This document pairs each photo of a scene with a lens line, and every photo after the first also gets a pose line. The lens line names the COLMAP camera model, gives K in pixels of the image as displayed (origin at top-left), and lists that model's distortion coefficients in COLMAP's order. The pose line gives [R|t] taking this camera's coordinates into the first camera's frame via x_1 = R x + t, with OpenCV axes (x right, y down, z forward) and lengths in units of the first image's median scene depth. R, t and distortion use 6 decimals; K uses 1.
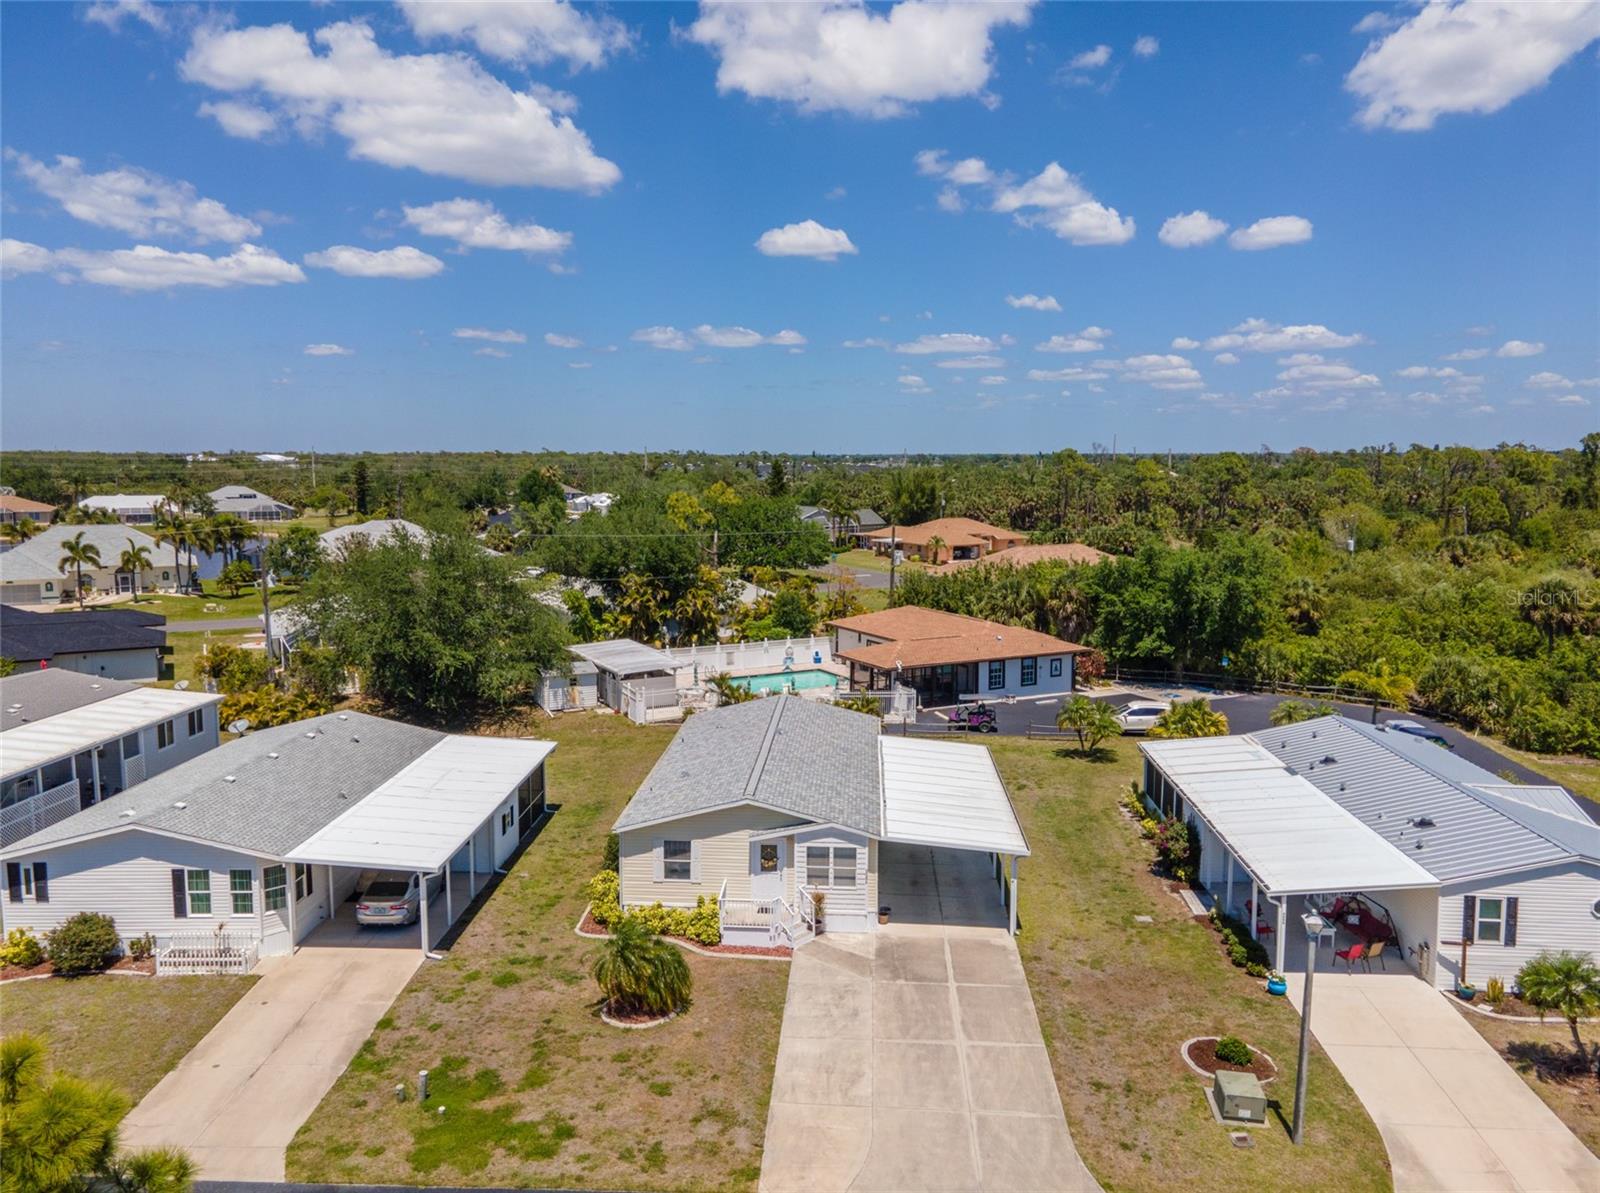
lens RADIAL K [[1183.7, 0, 791.3], [0, 1183.7, 592.8], [0, 0, 1]] dist [0.035603, 0.008602]
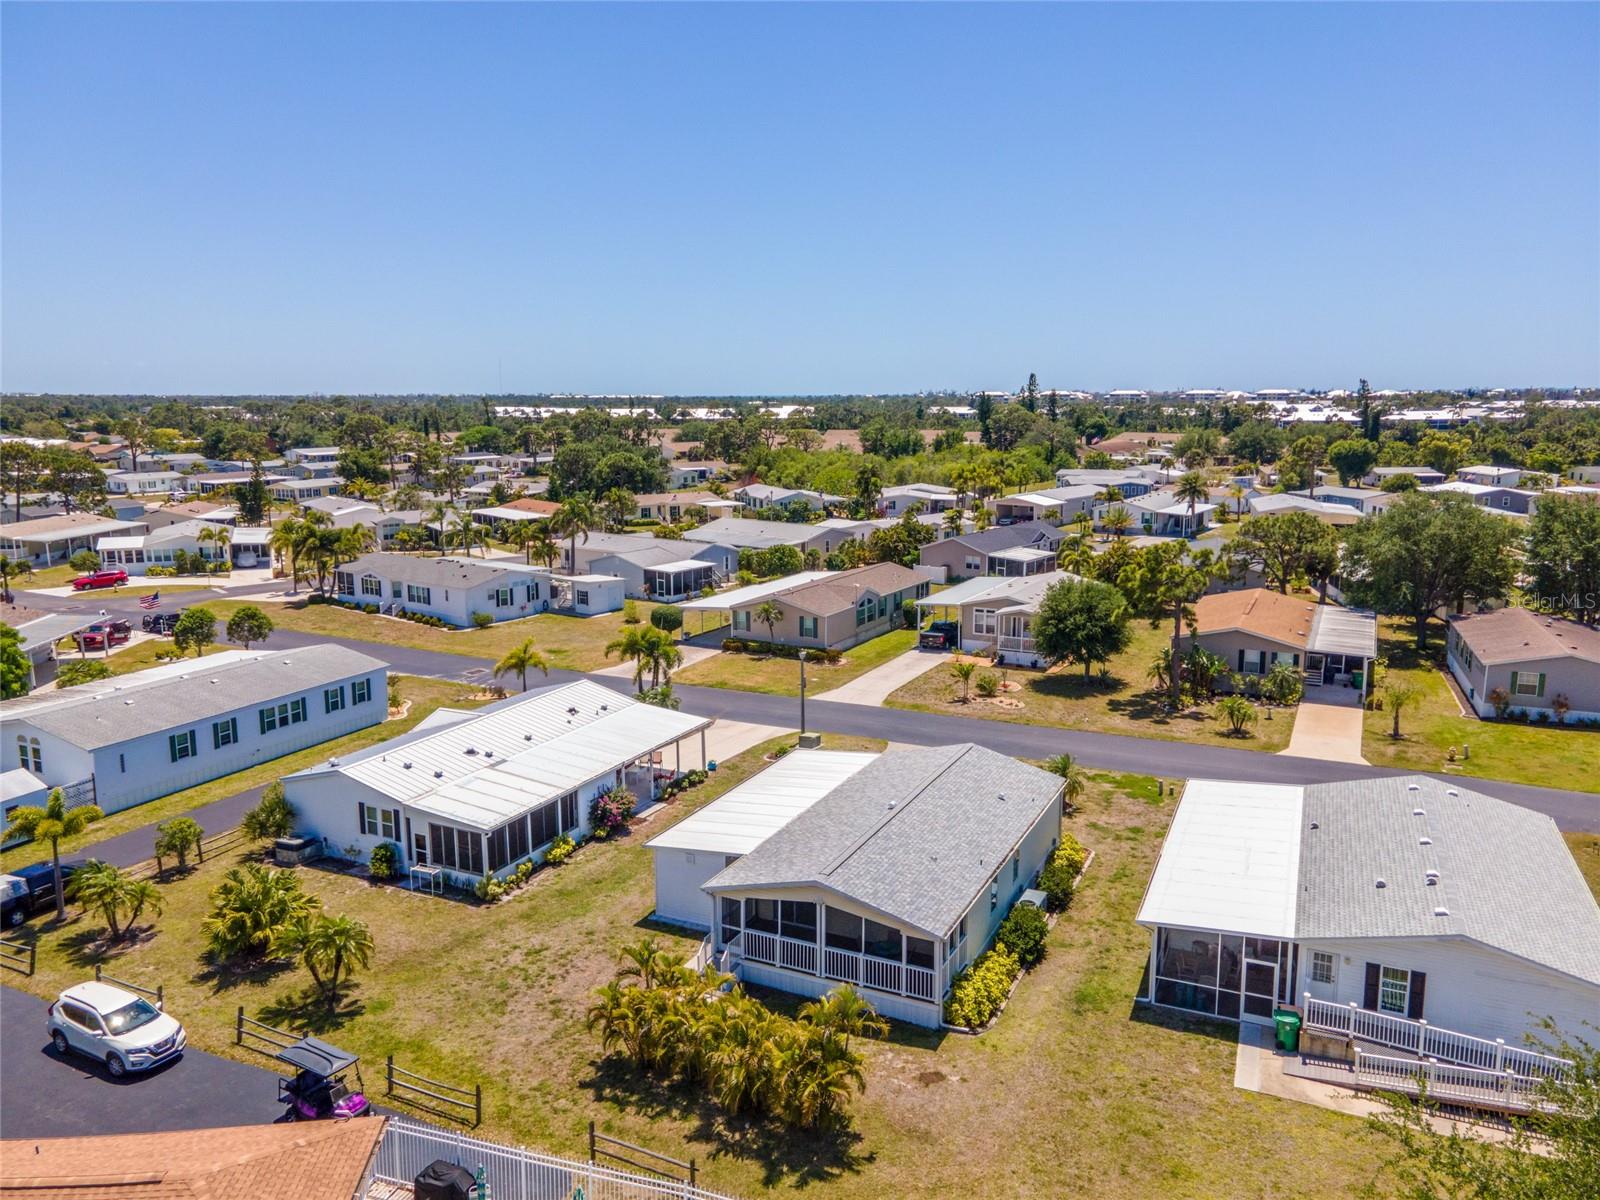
lens RADIAL K [[1162.4, 0, 794.4], [0, 1162.4, 597.8], [0, 0, 1]] dist [0.031875, 0.023776]
pose [[-0.924350, -0.059634, 0.376856, -0.330647], [0.051299, 0.959318, 0.277628, -0.362935], [-0.378081, 0.275958, -0.883687, 2.106605]]
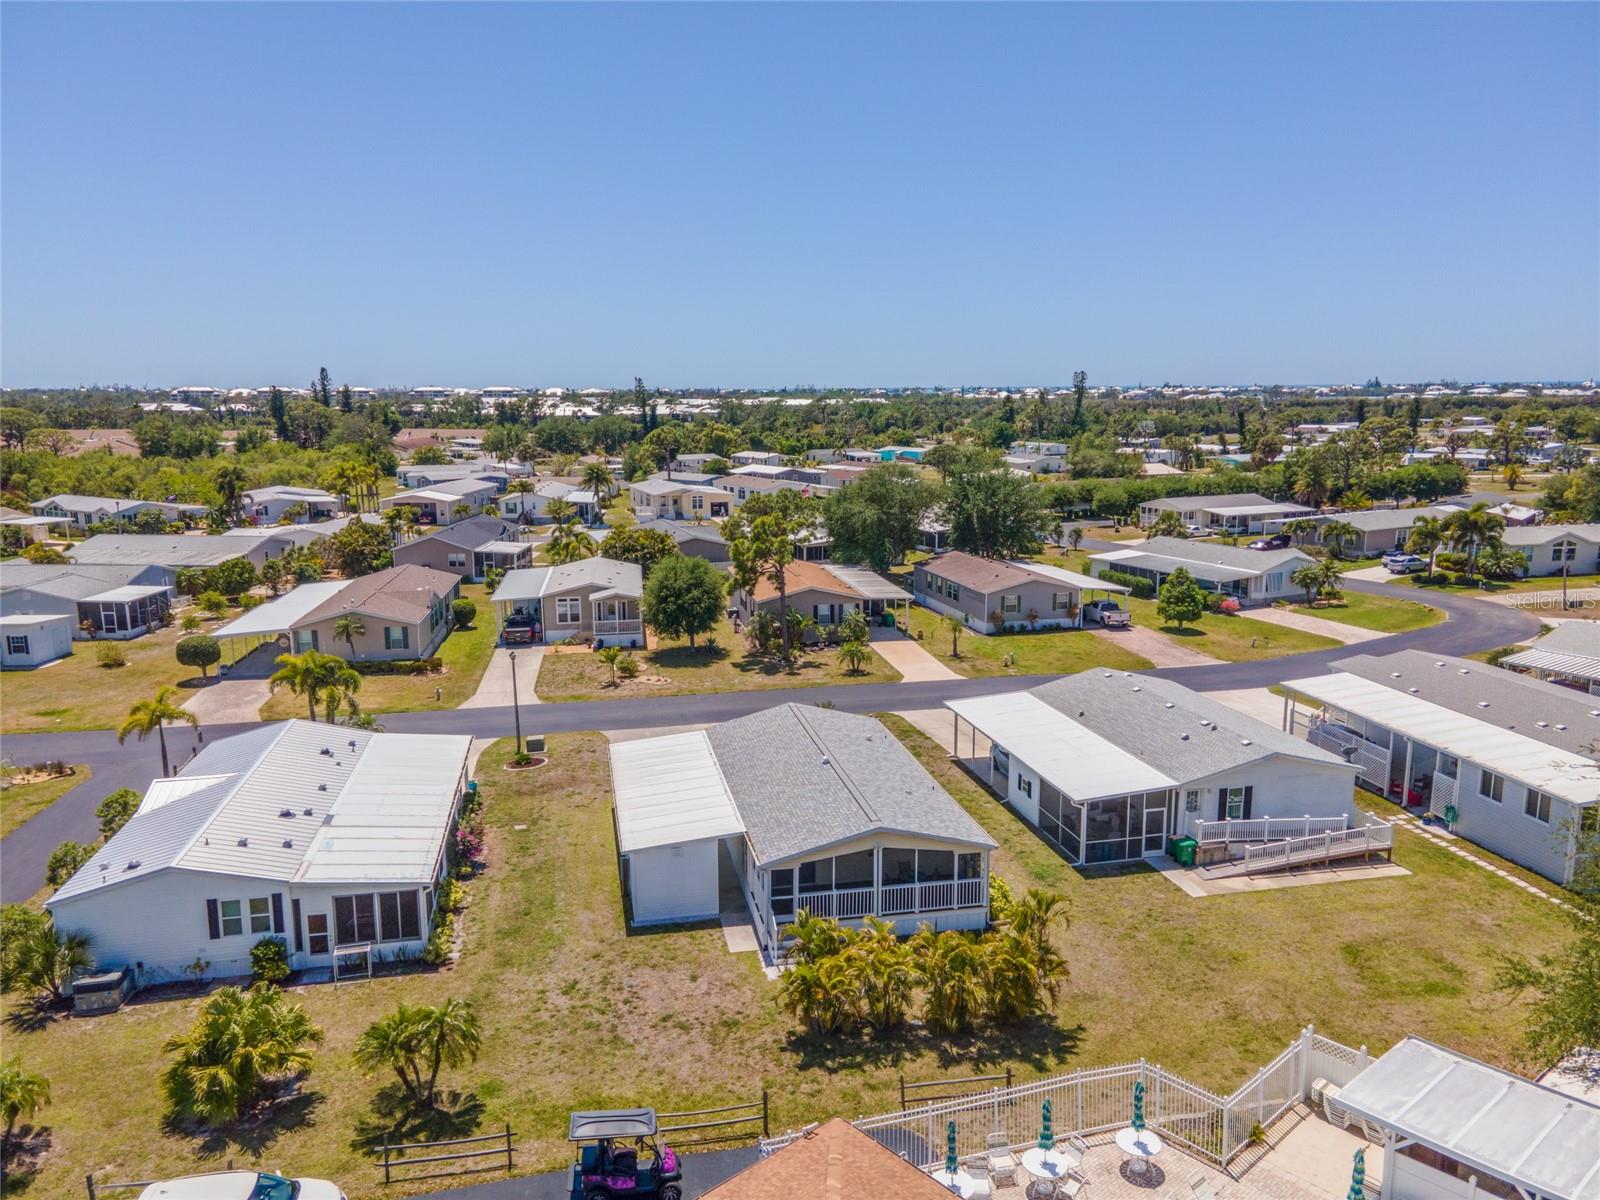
lens RADIAL K [[1162.4, 0, 794.4], [0, 1162.4, 597.8], [0, 0, 1]] dist [0.031875, 0.023776]
pose [[-0.967410, 0.052088, -0.247800, 0.303239], [-0.022565, 0.956986, 0.289255, -0.365214], [0.252208, 0.285420, -0.924622, 2.194152]]
